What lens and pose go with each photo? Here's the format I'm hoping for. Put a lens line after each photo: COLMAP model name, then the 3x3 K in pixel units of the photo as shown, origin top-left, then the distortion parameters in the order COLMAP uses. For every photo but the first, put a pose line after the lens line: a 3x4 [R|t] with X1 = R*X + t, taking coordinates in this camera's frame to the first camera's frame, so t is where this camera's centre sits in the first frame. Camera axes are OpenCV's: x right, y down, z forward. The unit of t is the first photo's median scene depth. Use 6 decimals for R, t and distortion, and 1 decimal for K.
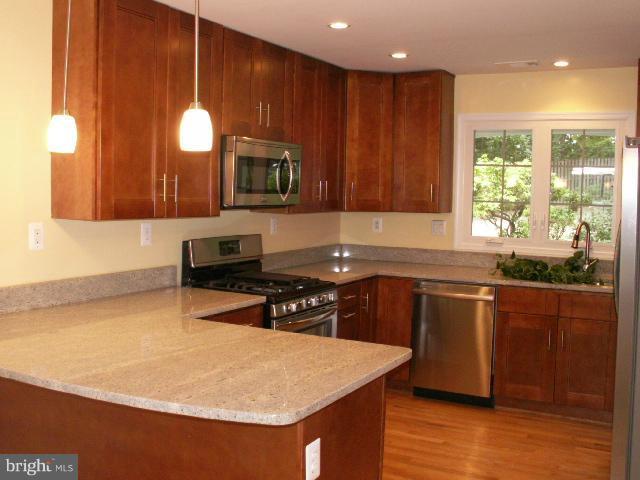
lens RADIAL K [[688.6, 0, 320.0], [0, 688.6, 240.0], [0, 0, 1]] dist [-0.172025, 0.144259]
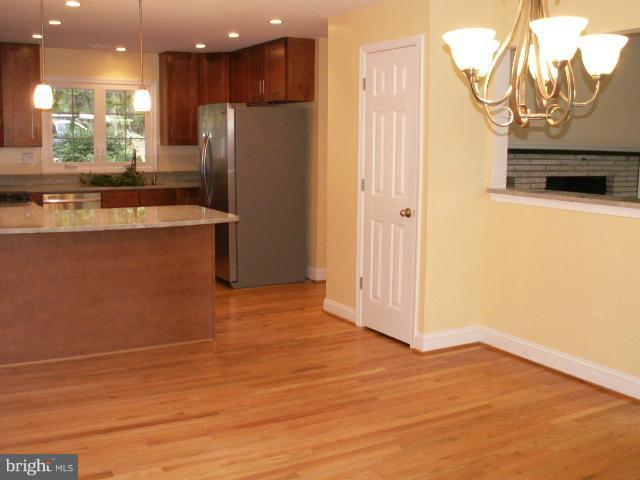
lens RADIAL K [[688.6, 0, 320.0], [0, 688.6, 240.0], [0, 0, 1]] dist [-0.172025, 0.144259]
pose [[0.529259, -0.134987, 0.837653, -0.783014], [0.060446, 0.990753, 0.121466, 0.019210], [-0.846304, -0.013654, 0.532525, -0.252774]]
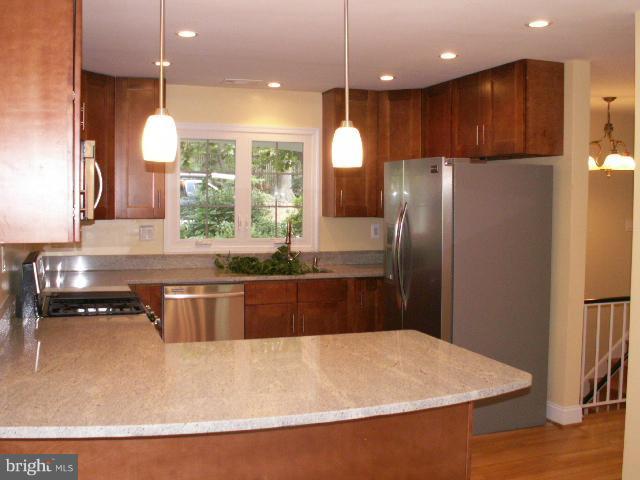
lens RADIAL K [[688.6, 0, 320.0], [0, 688.6, 240.0], [0, 0, 1]] dist [-0.172025, 0.144259]
pose [[0.670608, -0.057573, 0.739574, -0.473222], [0.057393, 0.998022, 0.025651, -0.022300], [-0.739588, 0.025245, 0.672586, 0.156576]]
